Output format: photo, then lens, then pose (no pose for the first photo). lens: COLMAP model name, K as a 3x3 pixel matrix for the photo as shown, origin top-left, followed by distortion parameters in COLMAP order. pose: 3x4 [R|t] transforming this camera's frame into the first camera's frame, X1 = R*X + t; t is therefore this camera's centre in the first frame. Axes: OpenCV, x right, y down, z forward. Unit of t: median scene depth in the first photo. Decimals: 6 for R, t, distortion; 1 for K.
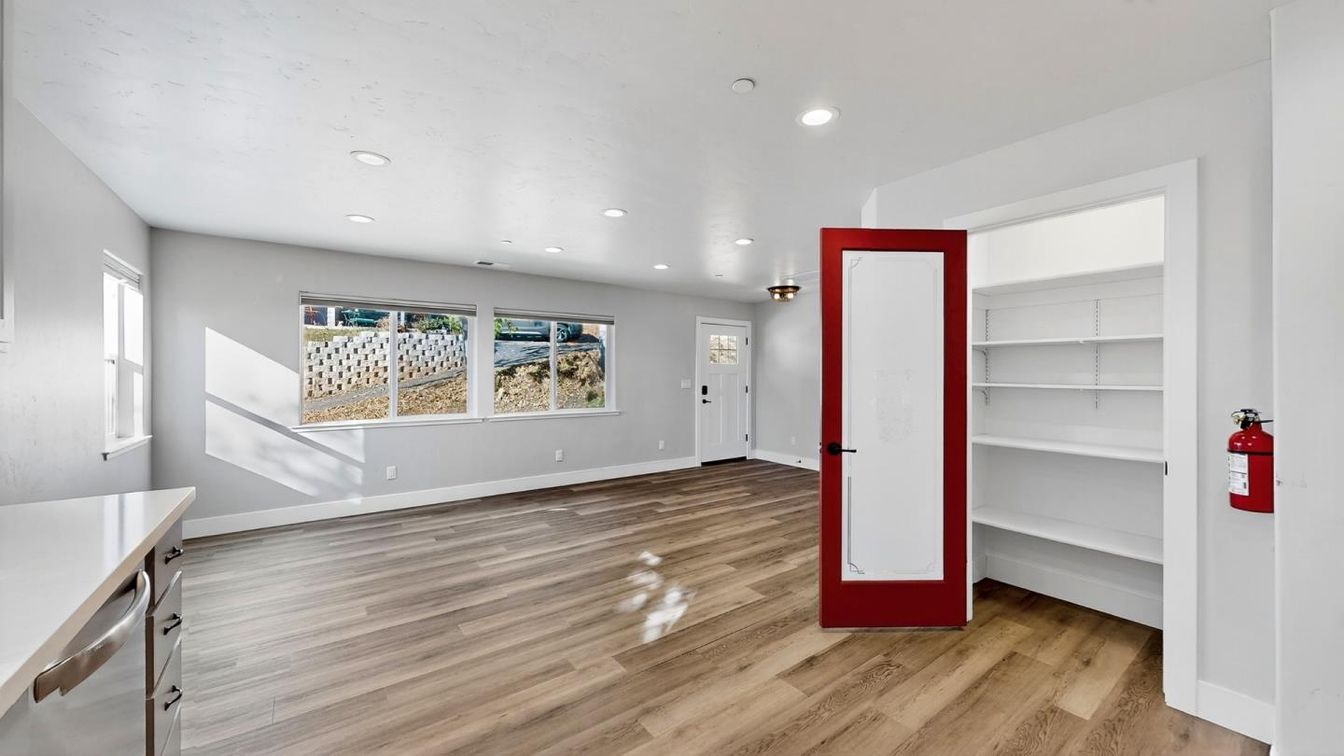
lens RADIAL K [[493.7, 0, 671.1], [0, 493.7, 377.0], [0, 0, 1]] dist [-0.003100, -0.000001]
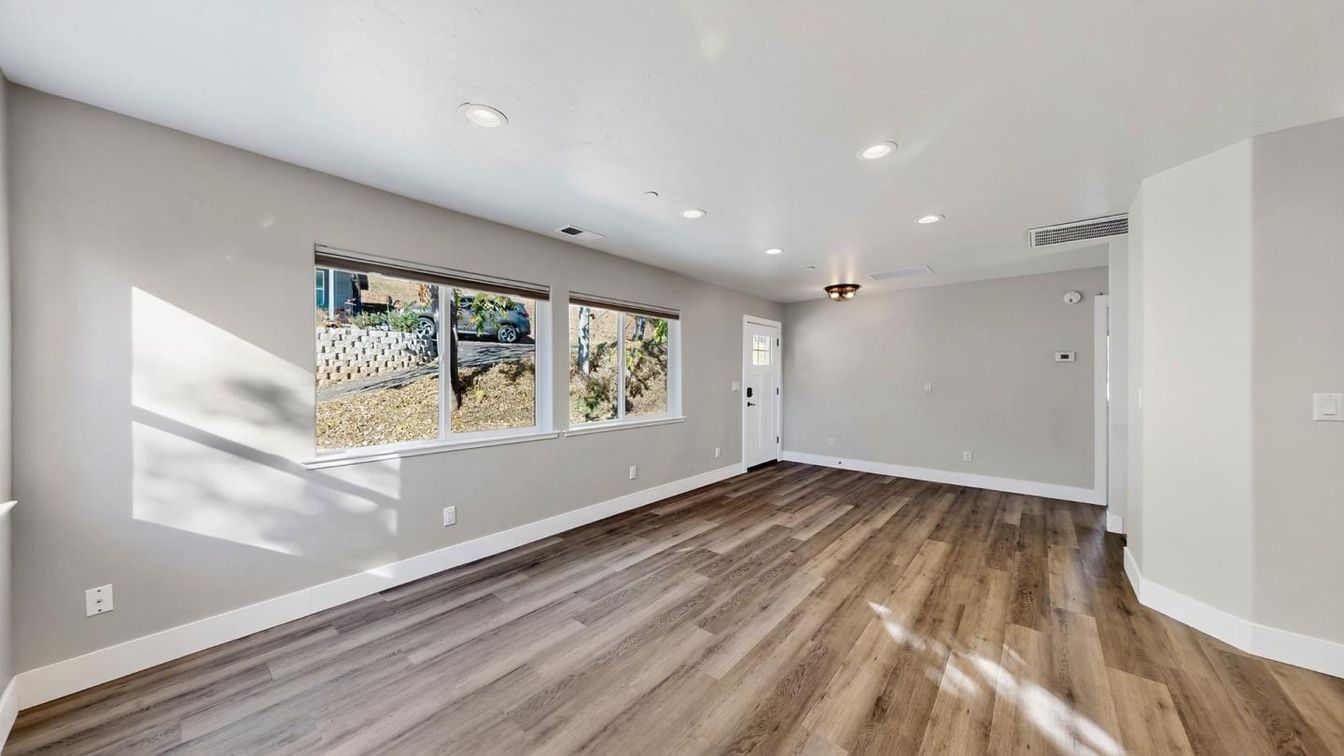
lens RADIAL K [[431.2, 0, 666.9], [0, 431.2, 383.3], [0, 0, 1]] dist [0.001358, -0.000145]
pose [[0.975600, -0.003580, 0.219525, -0.296910], [0.000613, 0.999908, 0.013584, -0.002417], [-0.219553, -0.013118, 0.975512, 0.247267]]
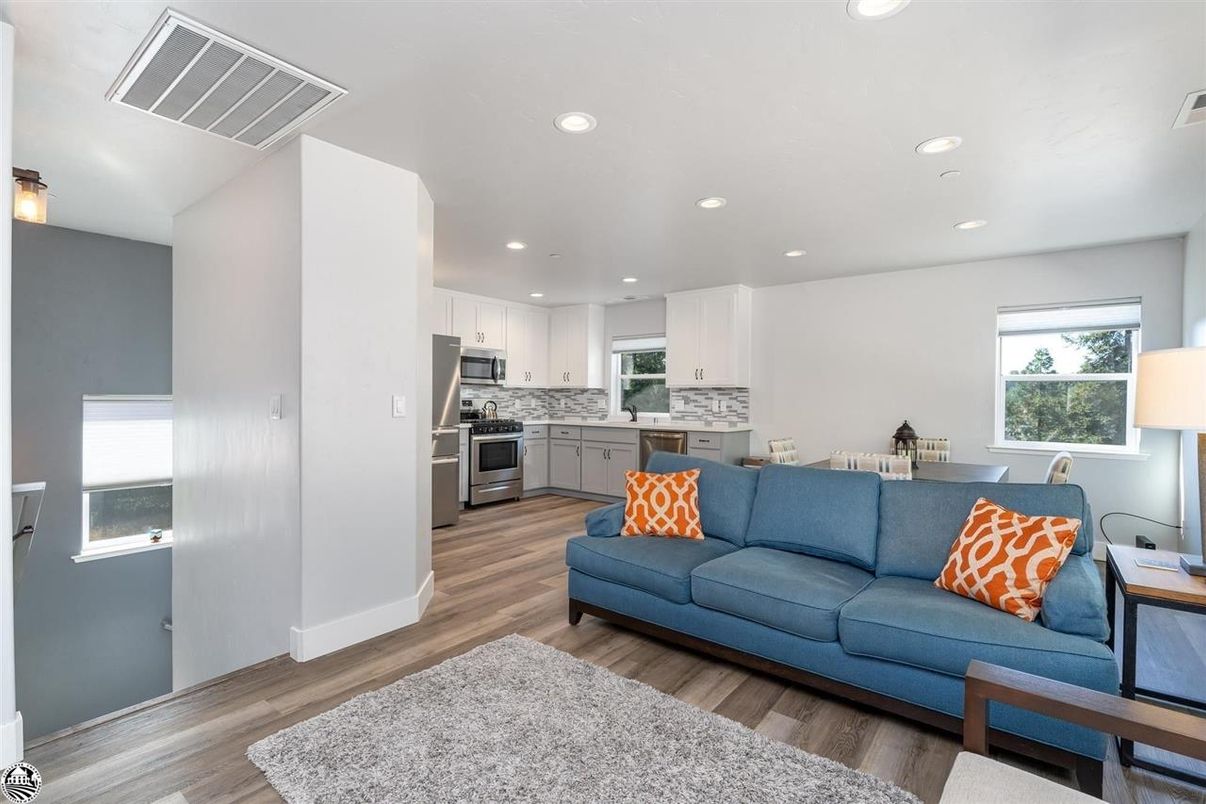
lens RADIAL K [[547.9, 0, 596.2], [0, 547.9, 404.0], [0, 0, 1]] dist [0.001835, 0.000143]
pose [[-0.966068, -0.003339, -0.258268, 0.174881], [-0.004120, 0.999988, 0.002483, 0.015553], [0.258257, 0.003463, -0.966070, 1.010705]]
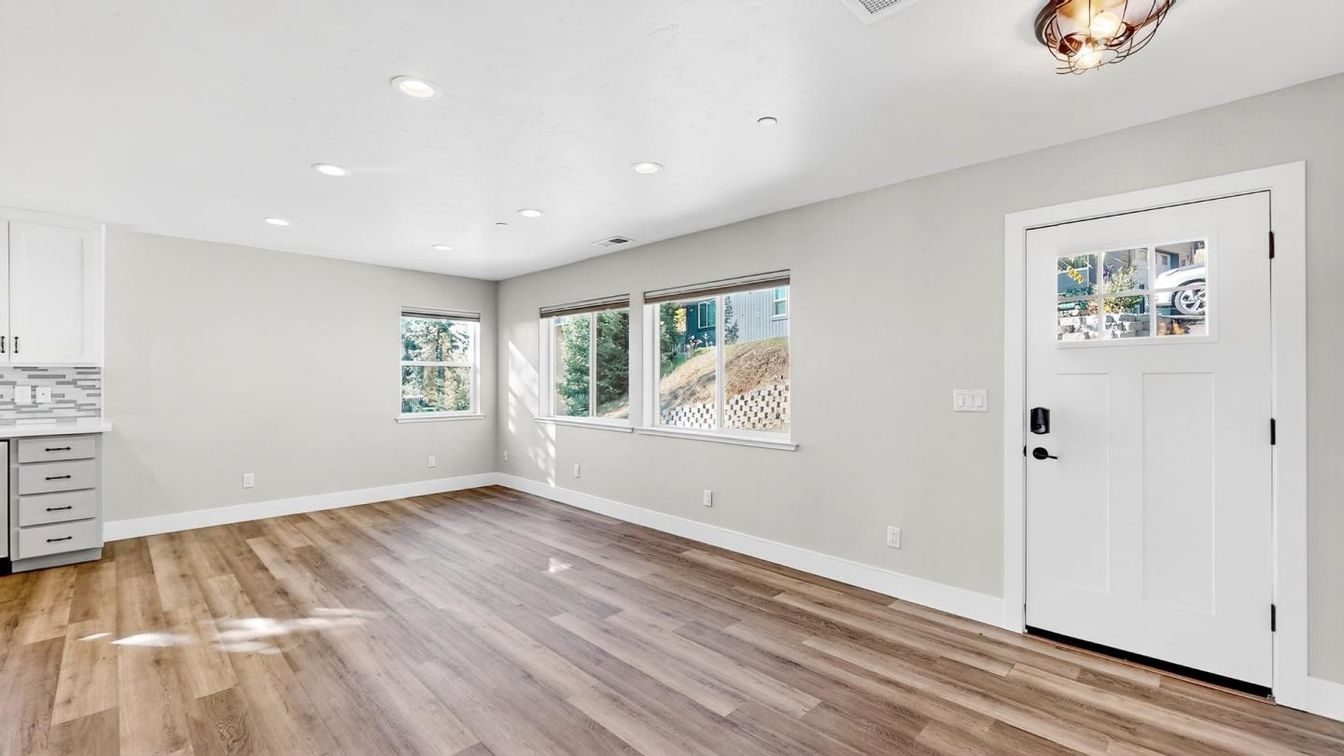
lens RADIAL K [[557.7, 0, 670.0], [0, 557.7, 382.0], [0, 0, 1]] dist [0.001279, 0.000441]
pose [[0.147952, 0.008594, -0.988957, 0.457904], [-0.004010, 0.999959, 0.008090, -0.002317], [0.988986, 0.002769, 0.147980, 0.756498]]
